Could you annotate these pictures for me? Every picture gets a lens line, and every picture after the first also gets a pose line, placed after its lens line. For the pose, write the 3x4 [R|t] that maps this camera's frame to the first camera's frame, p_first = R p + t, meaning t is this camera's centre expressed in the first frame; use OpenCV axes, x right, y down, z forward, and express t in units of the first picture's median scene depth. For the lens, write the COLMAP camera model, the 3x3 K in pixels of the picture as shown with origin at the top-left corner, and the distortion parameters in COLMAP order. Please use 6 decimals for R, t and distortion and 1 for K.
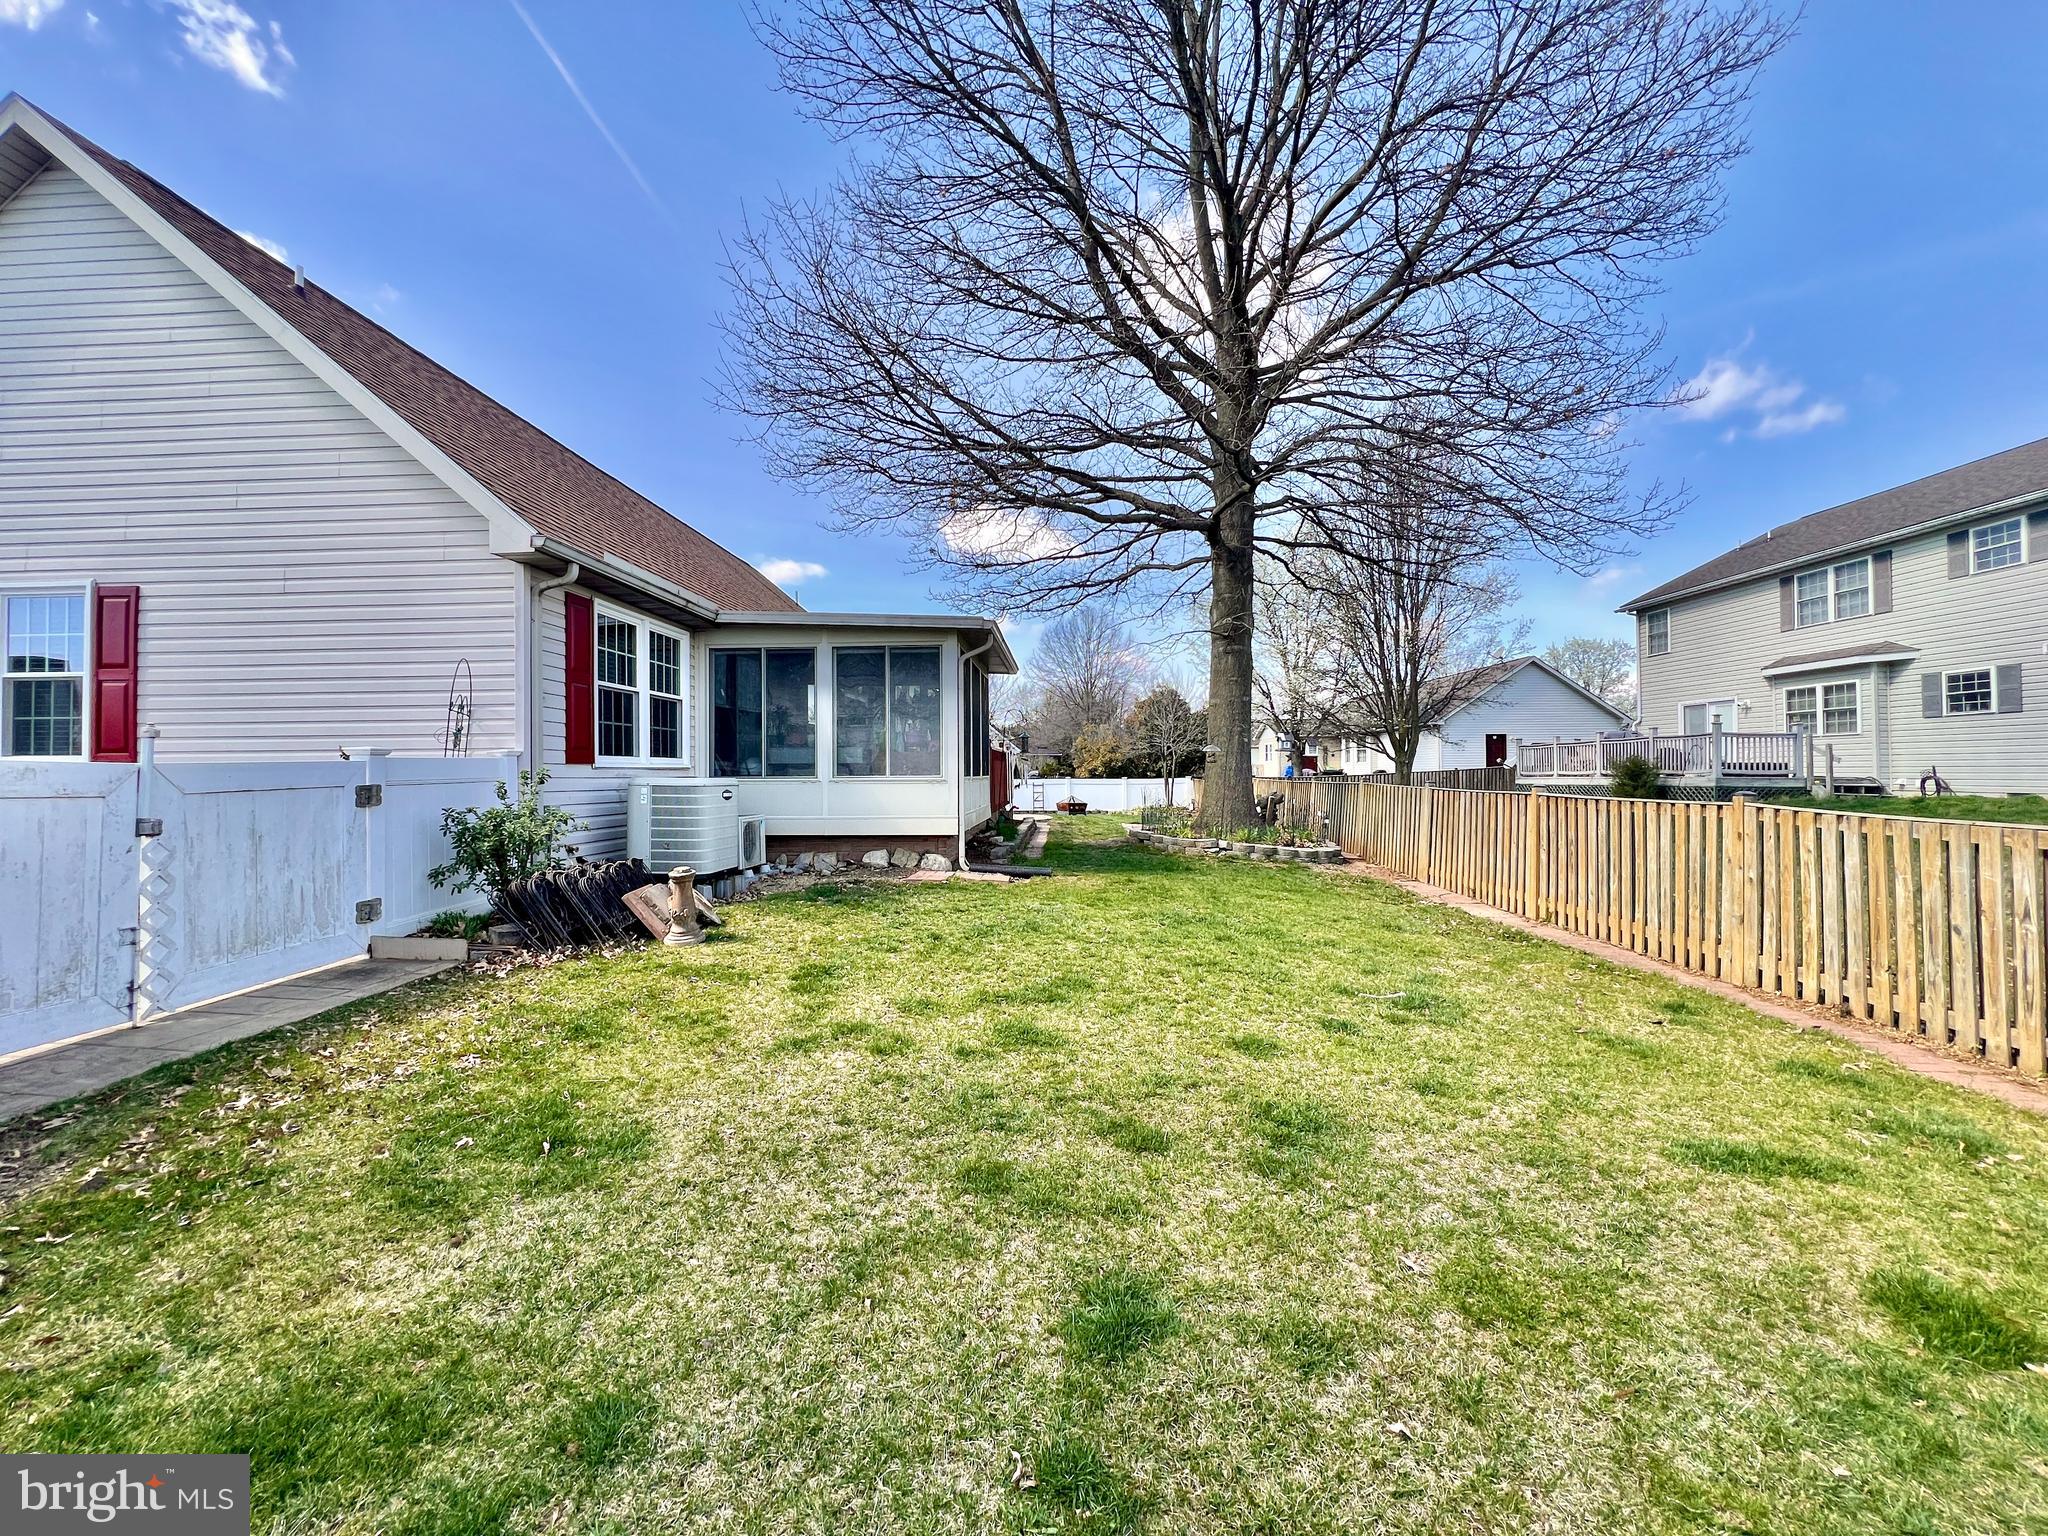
lens RADIAL K [[813.5, 0, 1011.4], [0, 813.5, 765.9], [0, 0, 1]] dist [-0.002978, -0.000079]
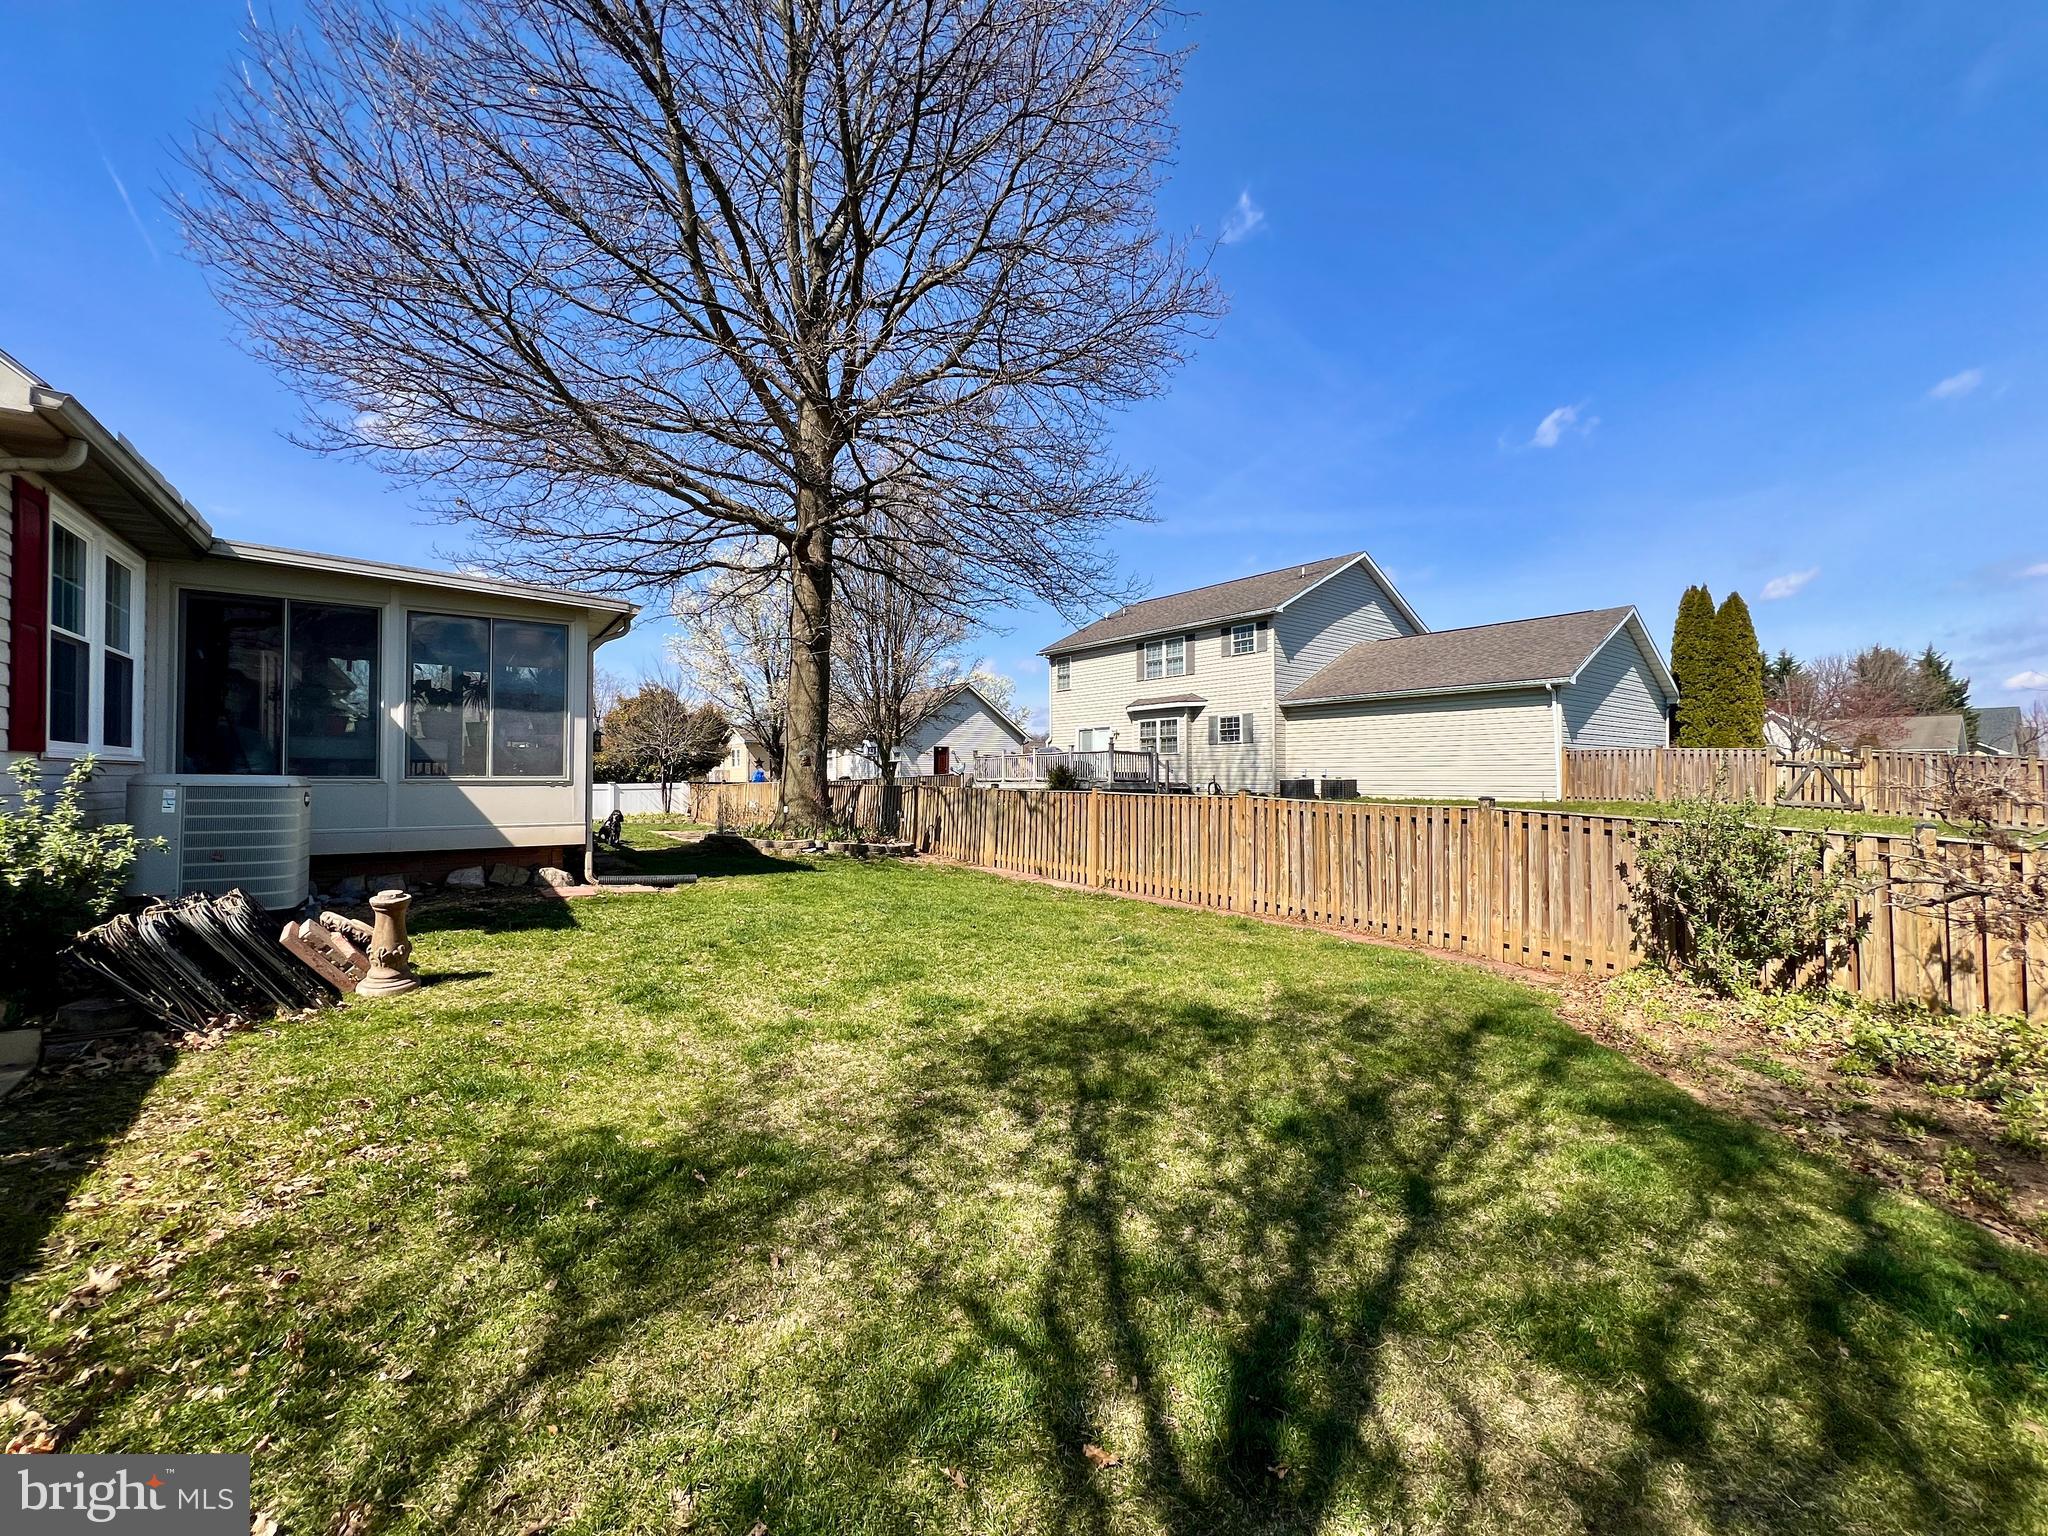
lens RADIAL K [[813.5, 0, 1015.4], [0, 813.5, 768.5], [0, 0, 1]] dist [-0.002978, -0.000079]
pose [[0.780806, 0.012971, 0.624639, -0.242217], [-0.010252, 0.999916, -0.007949, 0.005320], [-0.624689, -0.000197, 0.780873, 0.022733]]
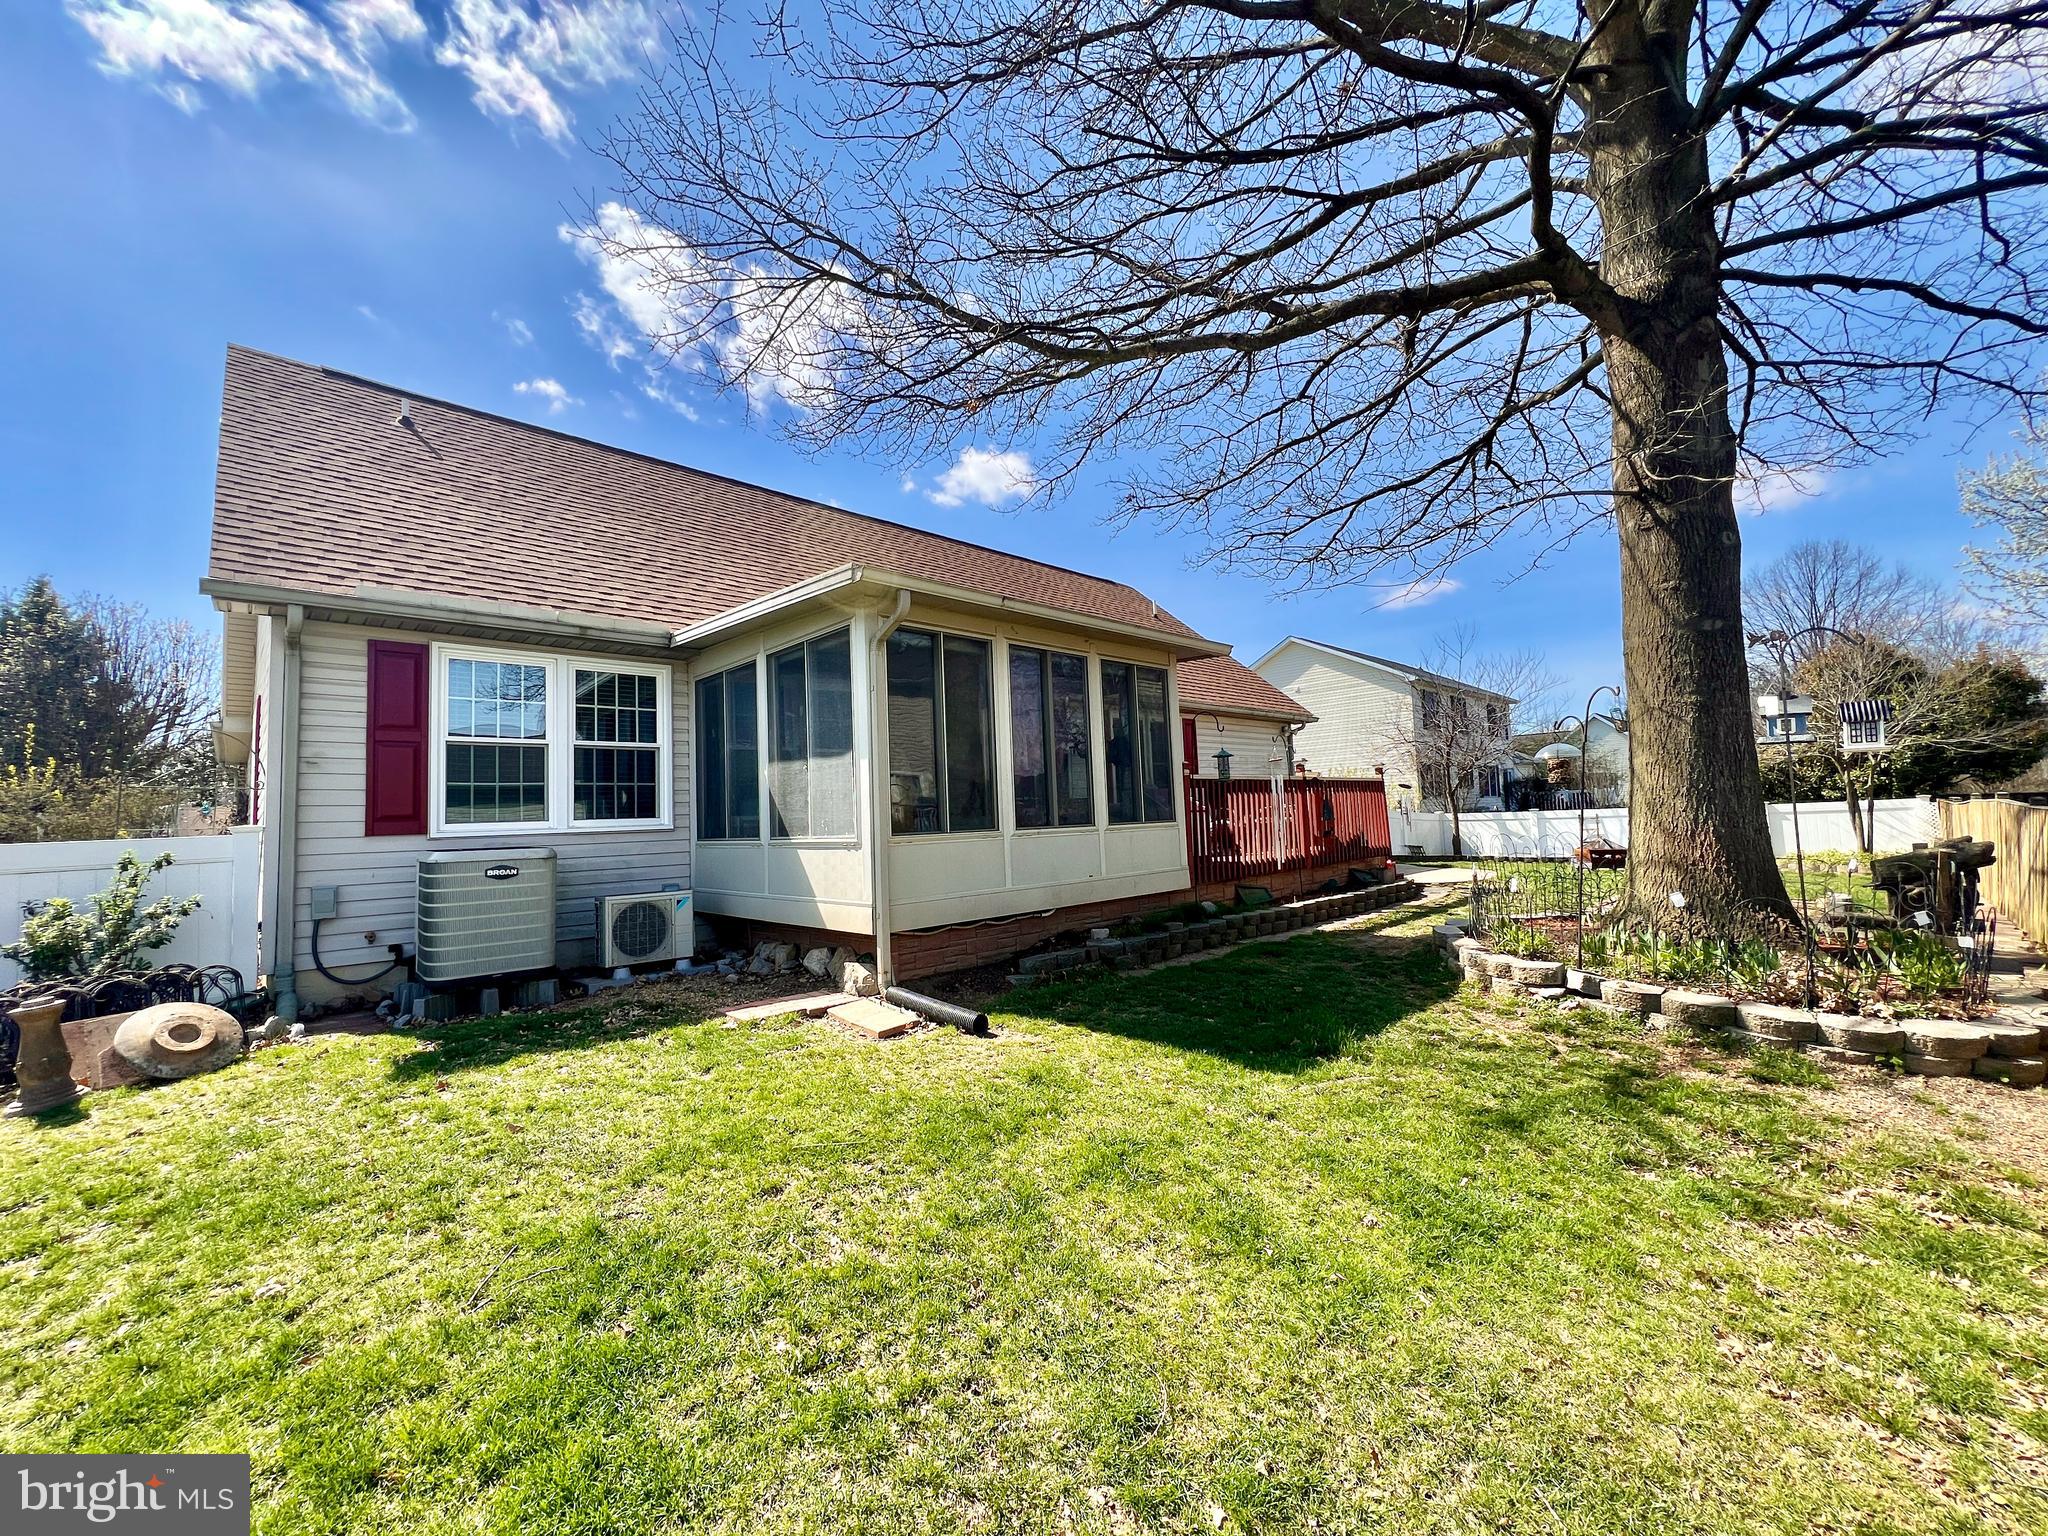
lens RADIAL K [[813.5, 0, 1025.4], [0, 813.5, 764.6], [0, 0, 1]] dist [-0.002978, -0.000079]
pose [[0.736633, -0.068150, -0.672851, 0.409180], [0.039470, 0.997546, -0.057825, -0.000406], [0.675140, 0.016039, 0.737515, 0.607997]]
